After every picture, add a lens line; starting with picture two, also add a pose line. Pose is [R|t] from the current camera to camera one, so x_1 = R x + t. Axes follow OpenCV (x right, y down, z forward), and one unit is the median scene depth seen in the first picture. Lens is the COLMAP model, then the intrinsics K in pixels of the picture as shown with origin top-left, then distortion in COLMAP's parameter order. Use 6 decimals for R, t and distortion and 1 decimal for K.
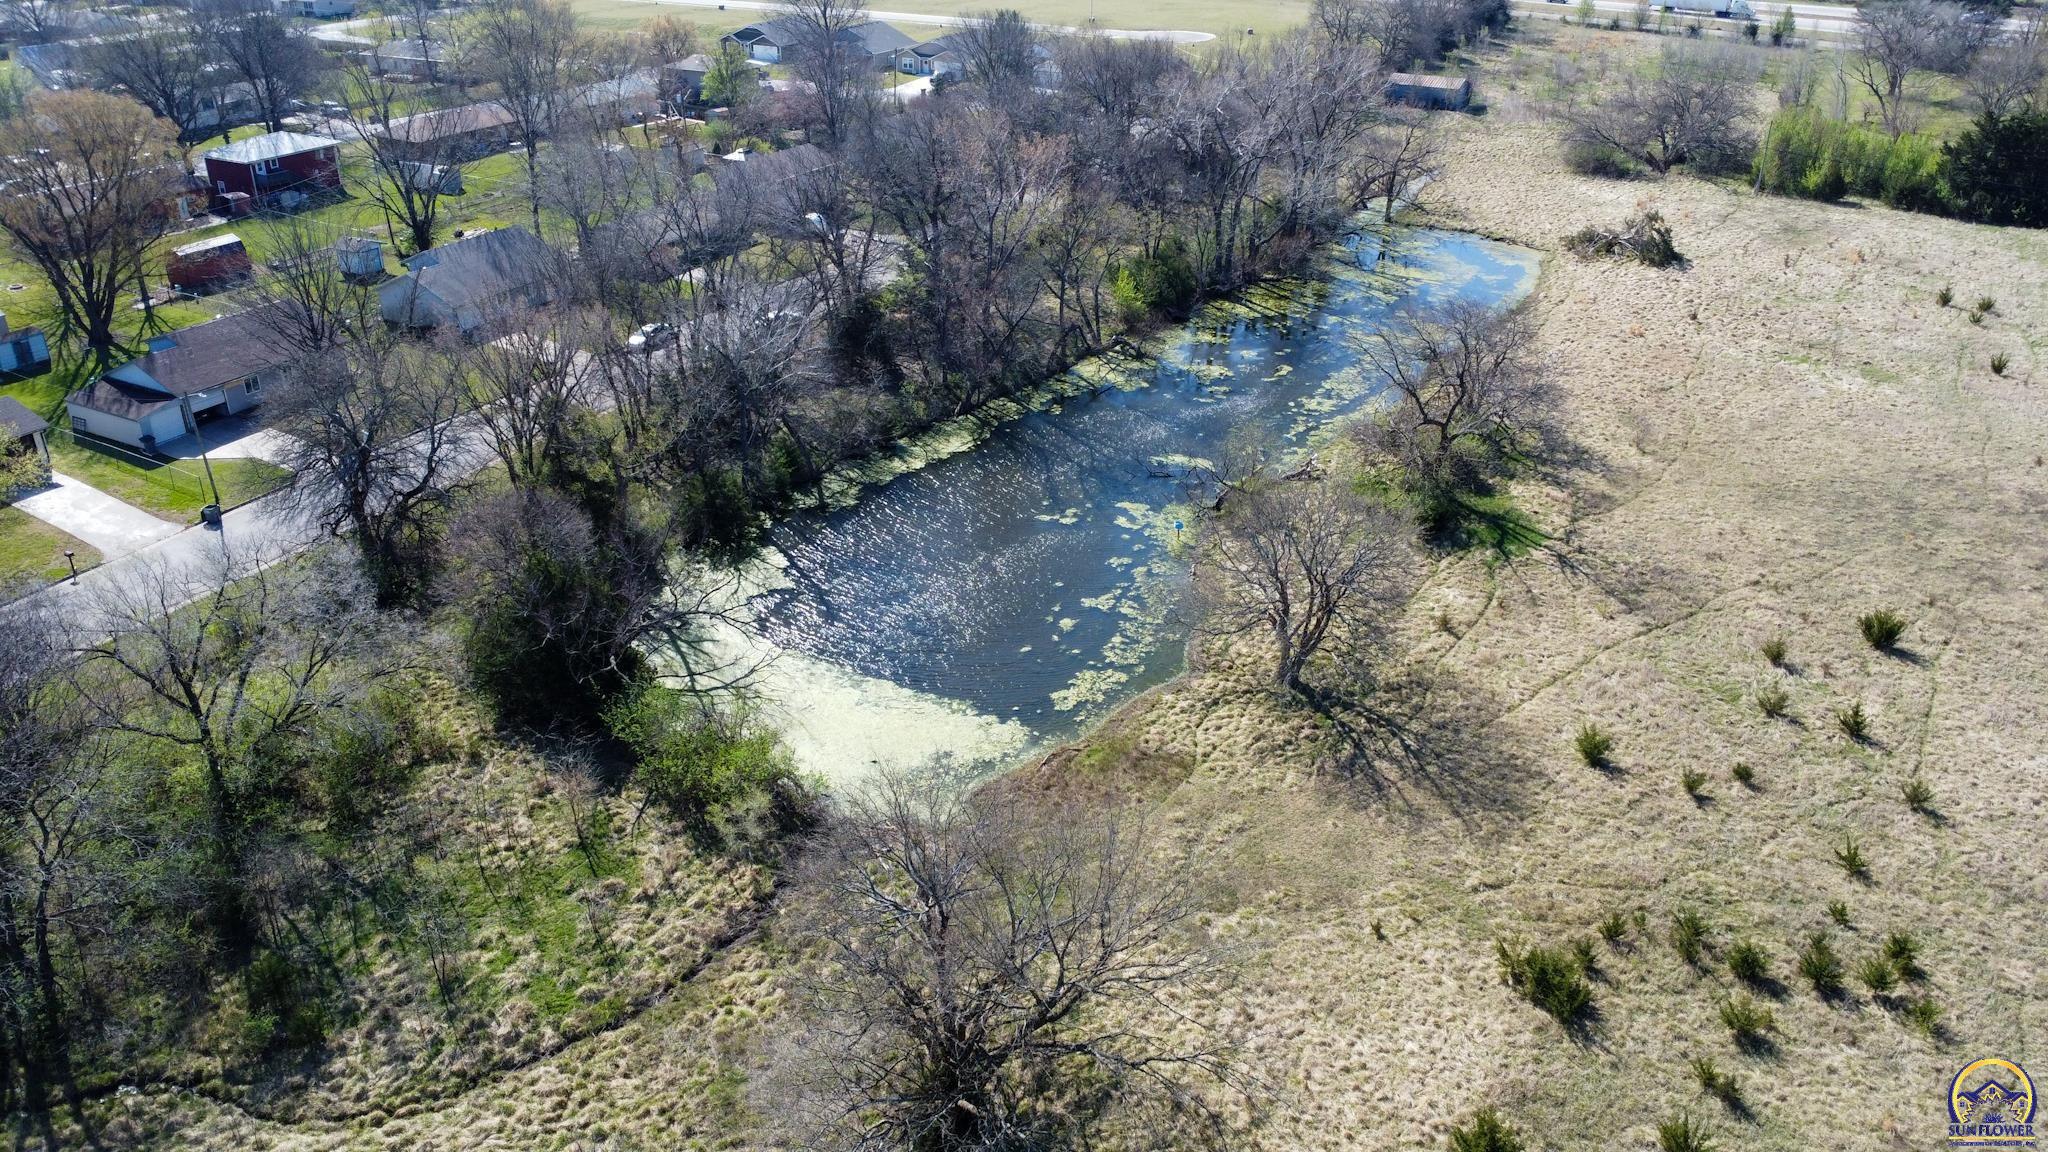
lens RADIAL K [[1512.7, 0, 1024.0], [0, 1512.7, 576.0], [0, 0, 1]] dist [-0.023349, -0.016366]
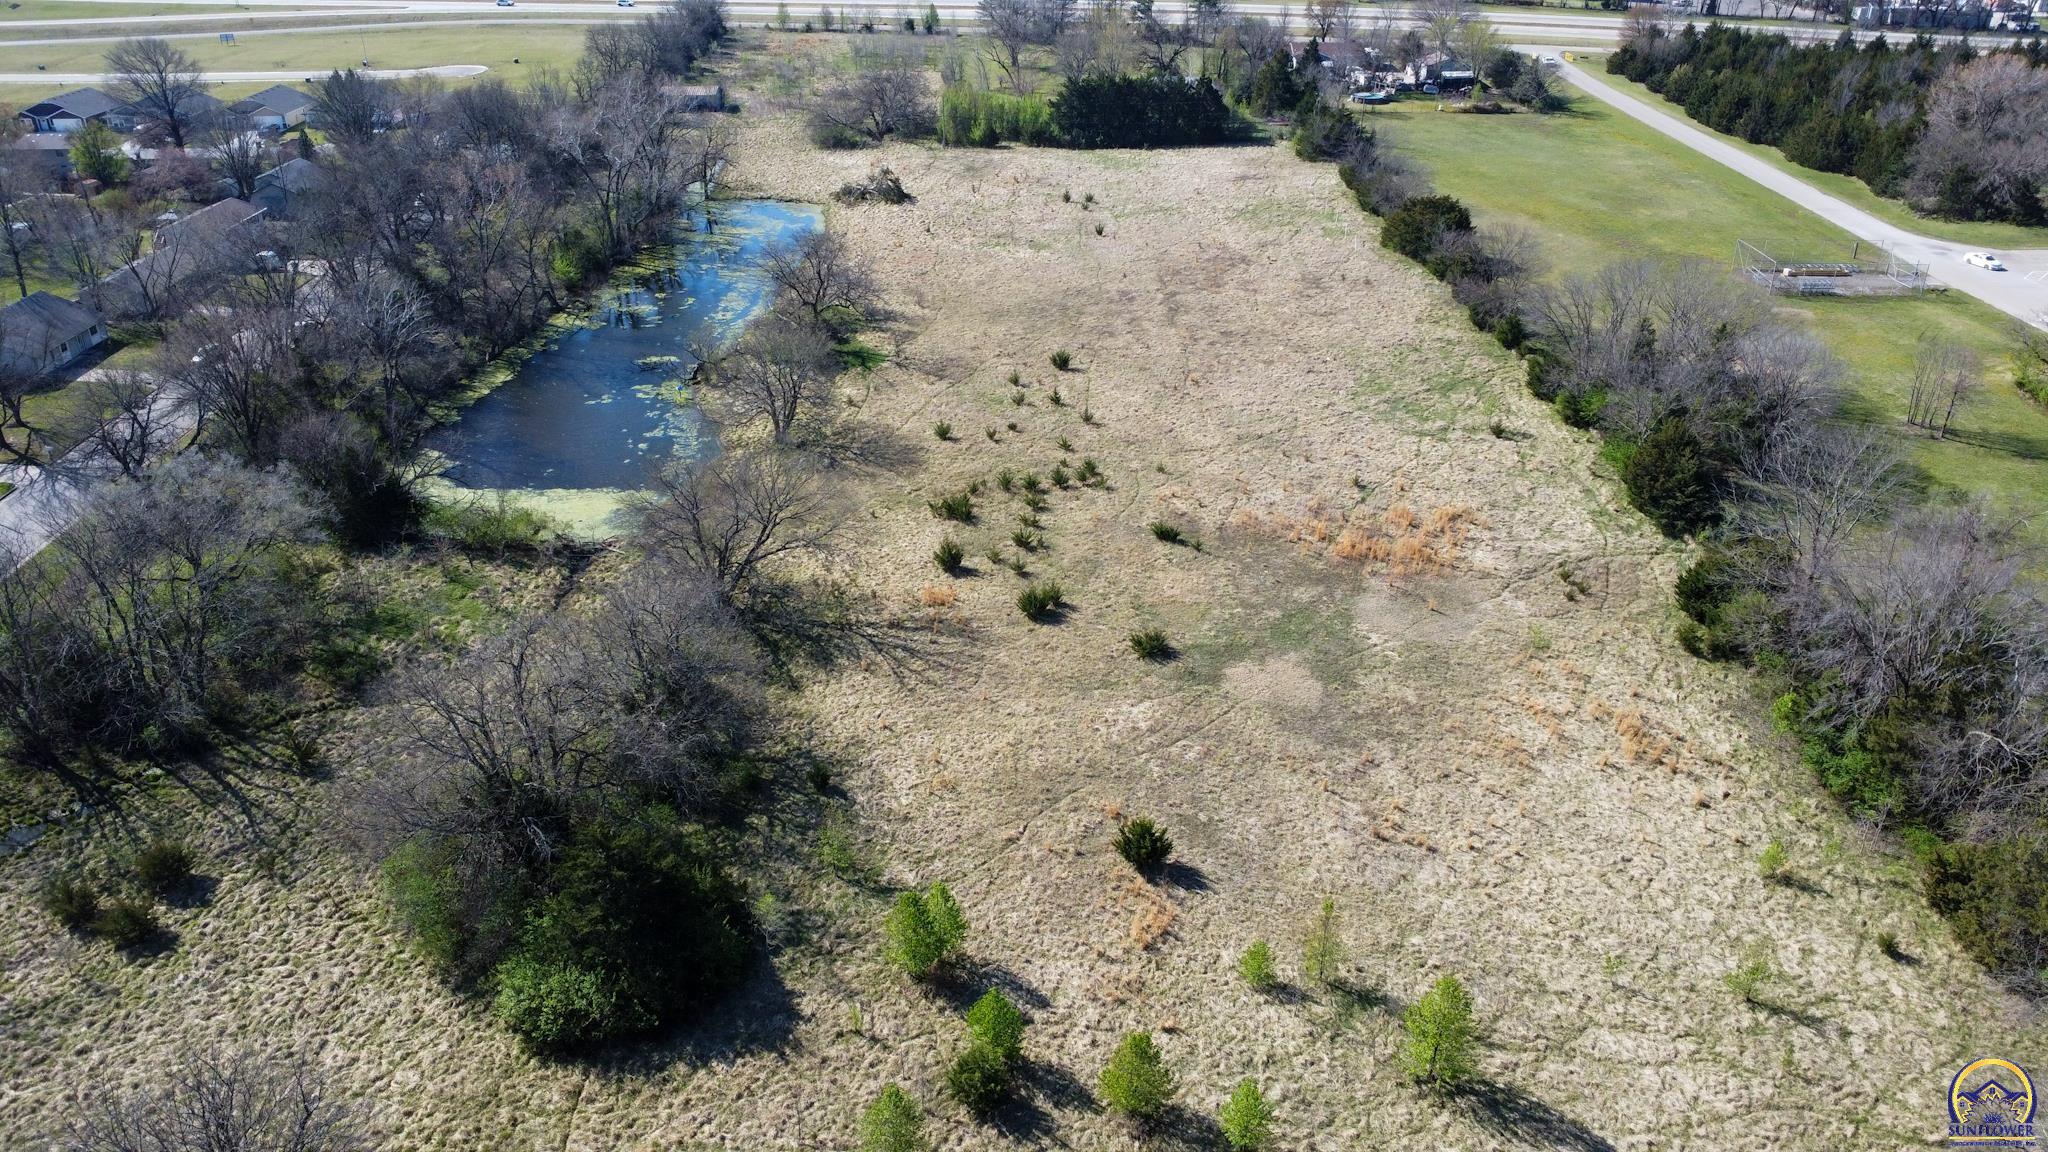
lens RADIAL K [[1512.7, 0, 1024.0], [0, 1512.7, 576.0], [0, 0, 1]] dist [-0.023349, -0.016366]
pose [[0.871837, -0.231020, 0.431891, -0.209238], [0.229202, 0.971703, 0.057088, 0.100431], [-0.432858, 0.049218, 0.900117, -0.401283]]
